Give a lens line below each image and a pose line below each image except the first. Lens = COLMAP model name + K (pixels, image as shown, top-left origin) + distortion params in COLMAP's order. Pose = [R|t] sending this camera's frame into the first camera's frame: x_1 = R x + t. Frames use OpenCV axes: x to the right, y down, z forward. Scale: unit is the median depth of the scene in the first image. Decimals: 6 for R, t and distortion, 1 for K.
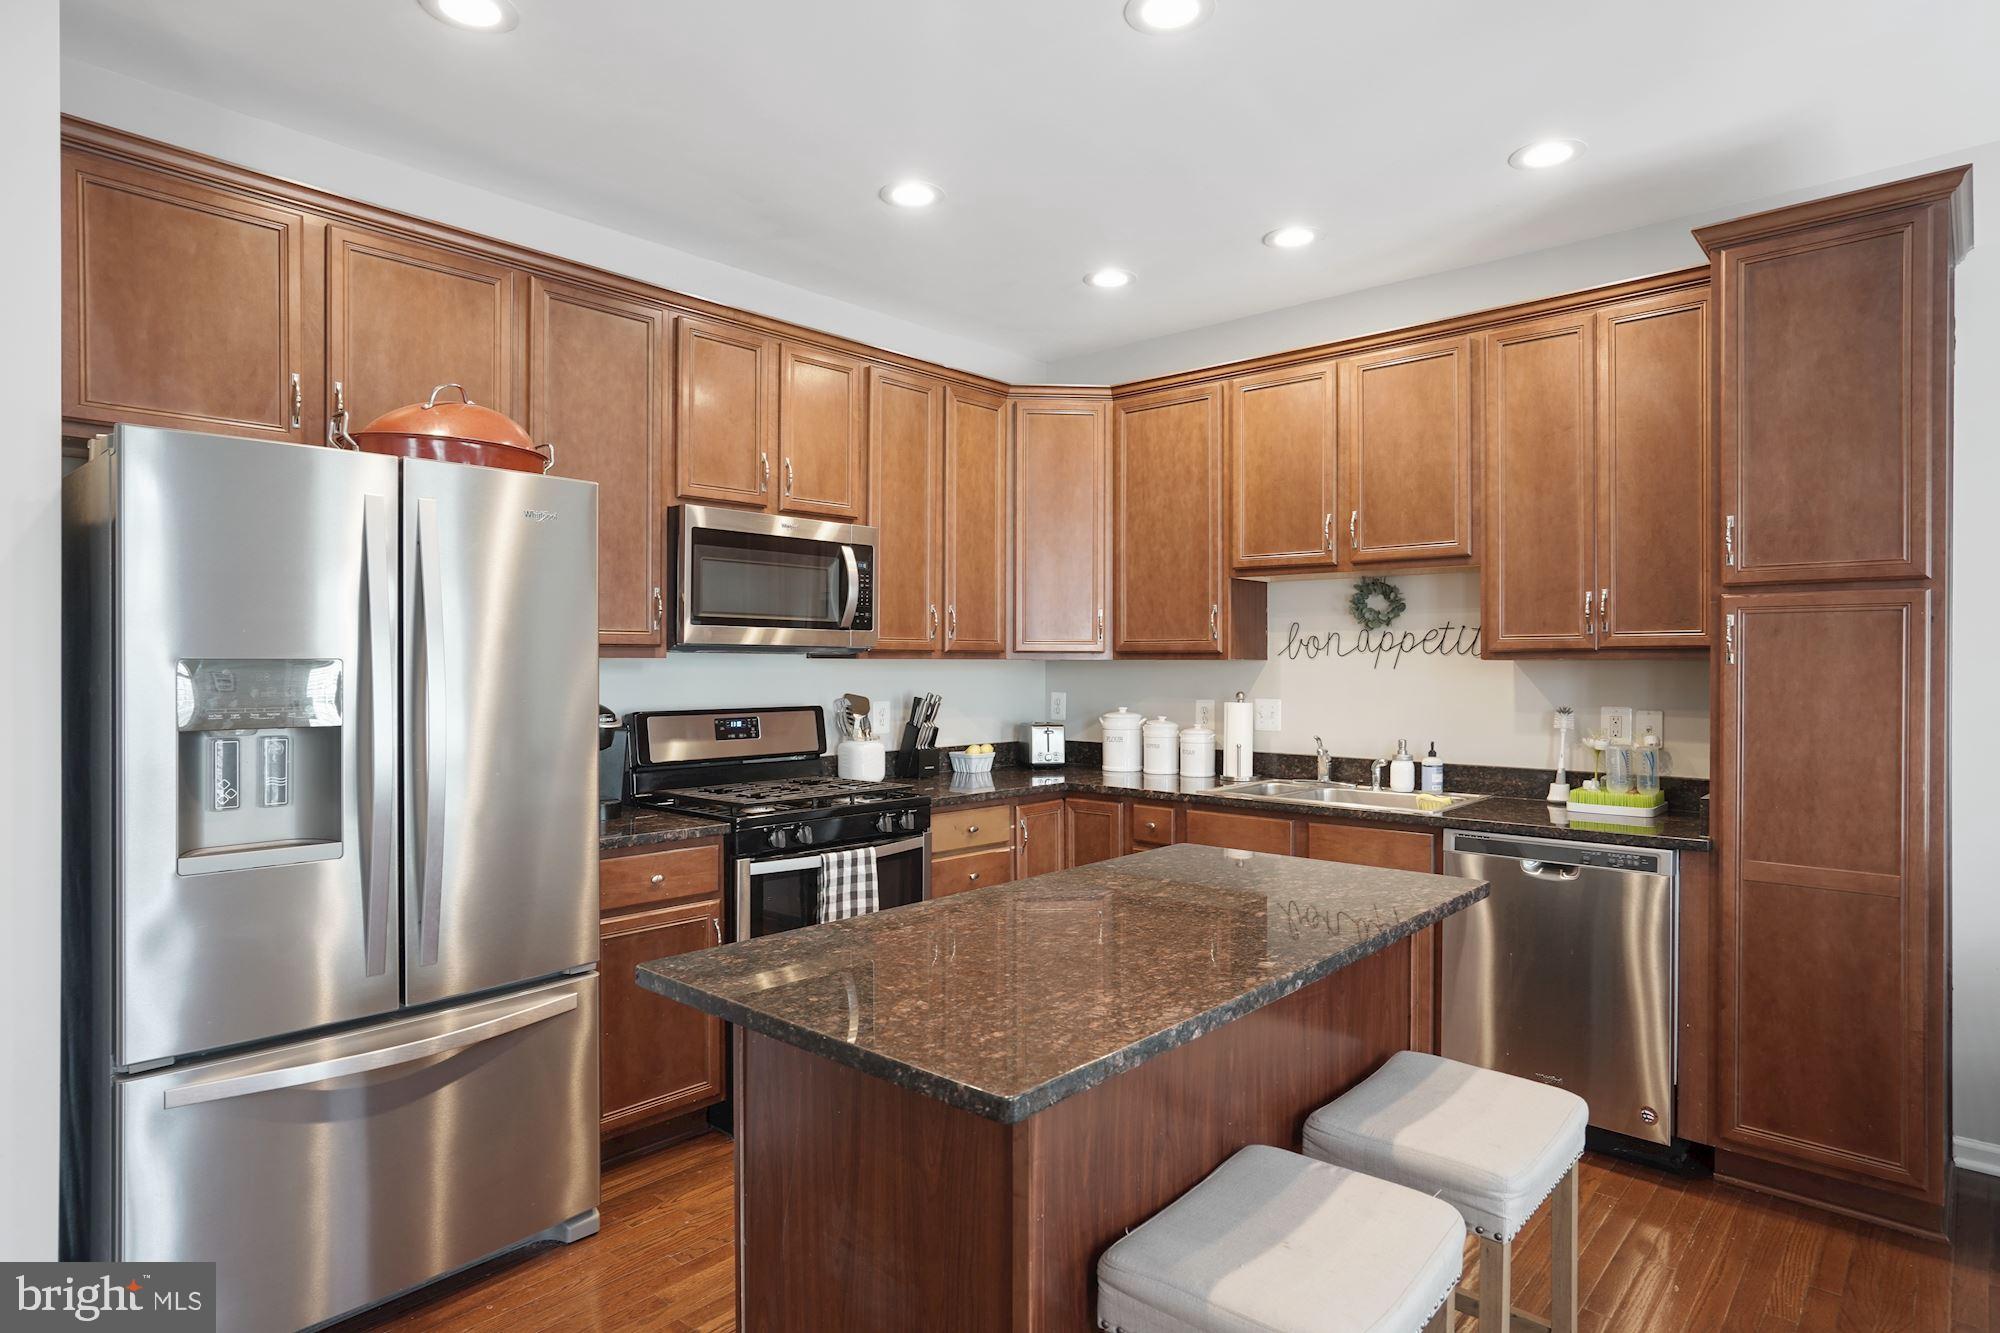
lens RADIAL K [[1156.6, 0, 1001.8], [0, 1156.6, 679.5], [0, 0, 1]] dist [0.000537, 0.002026]
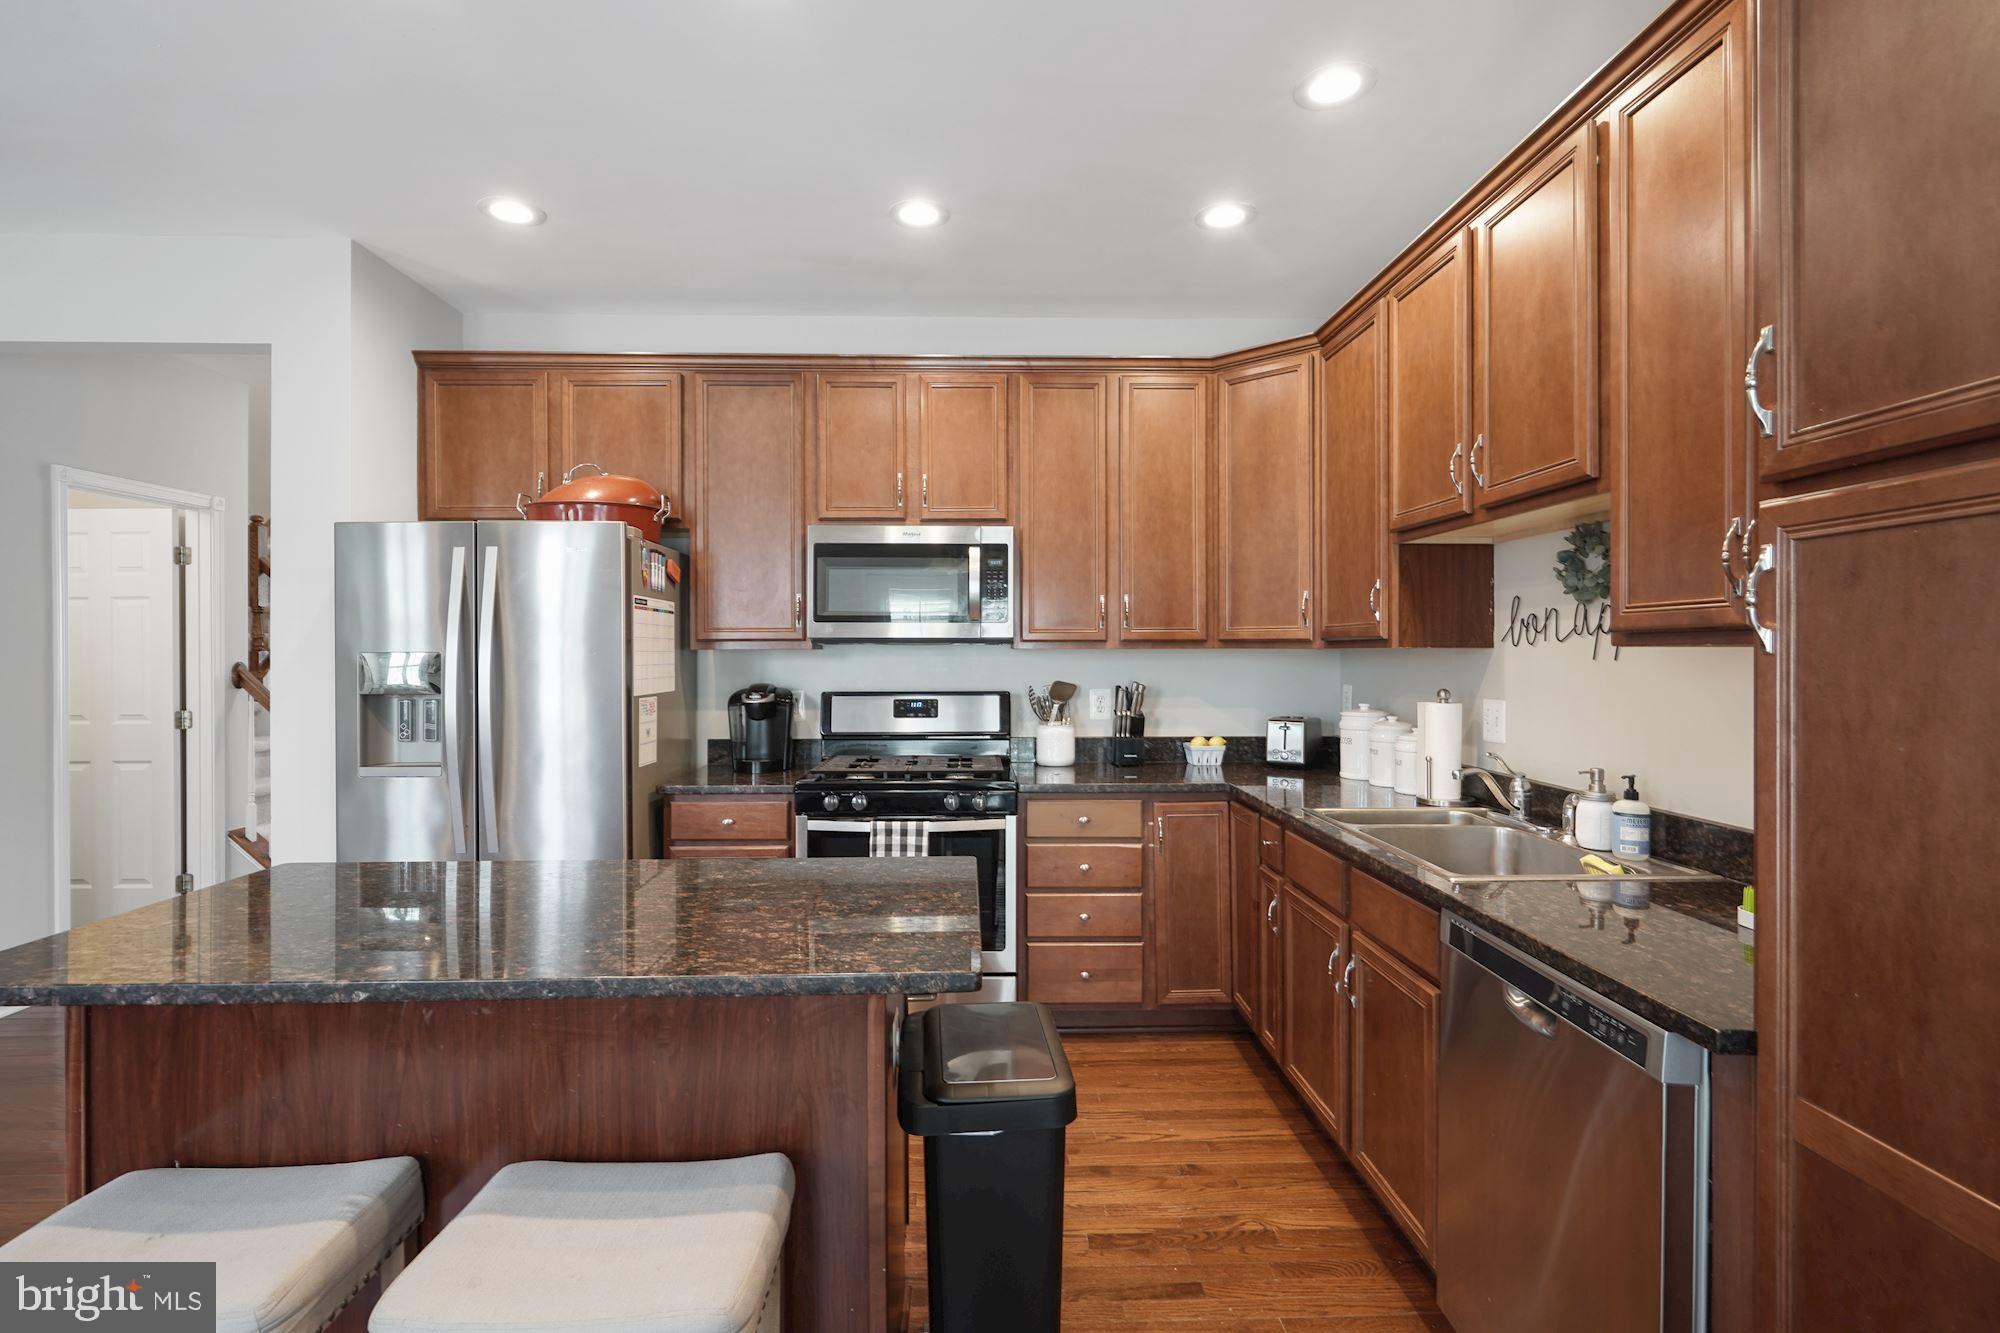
lens RADIAL K [[946.2, 0, 992.8], [0, 946.2, 666.1], [0, 0, 1]] dist [-0.001681, 0.000247]
pose [[0.672786, 0.008962, -0.739783, 0.576040], [-0.008284, 0.999955, 0.004579, -0.006338], [0.739791, 0.003048, 0.672830, 0.434301]]
